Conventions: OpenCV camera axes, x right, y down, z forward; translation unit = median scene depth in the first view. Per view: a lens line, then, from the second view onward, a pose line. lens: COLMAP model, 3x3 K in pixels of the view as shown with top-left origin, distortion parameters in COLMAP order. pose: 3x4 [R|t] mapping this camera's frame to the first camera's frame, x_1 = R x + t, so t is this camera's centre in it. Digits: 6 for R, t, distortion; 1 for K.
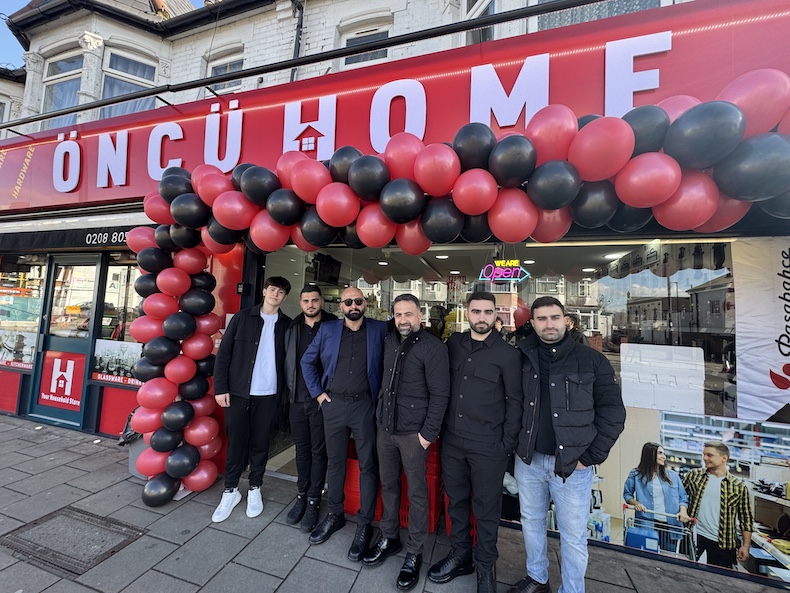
lens RADIAL K [[320.6, 0, 394.1], [0, 320.6, 297.5], [0, 0, 1]] dist [-0.001512, 0.000122]
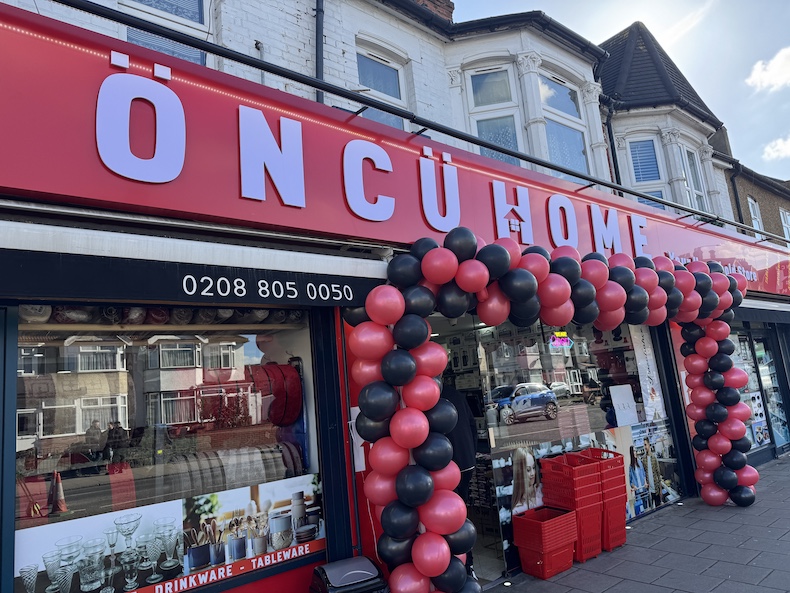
lens RADIAL K [[563.9, 0, 391.9], [0, 563.9, 294.8], [0, 0, 1]] dist [0.027132, -0.032225]
pose [[0.532707, 0.054336, 0.844553, -2.084738], [0.066373, 0.992181, -0.105699, -0.076108], [-0.843693, 0.112362, 0.524935, 0.385551]]
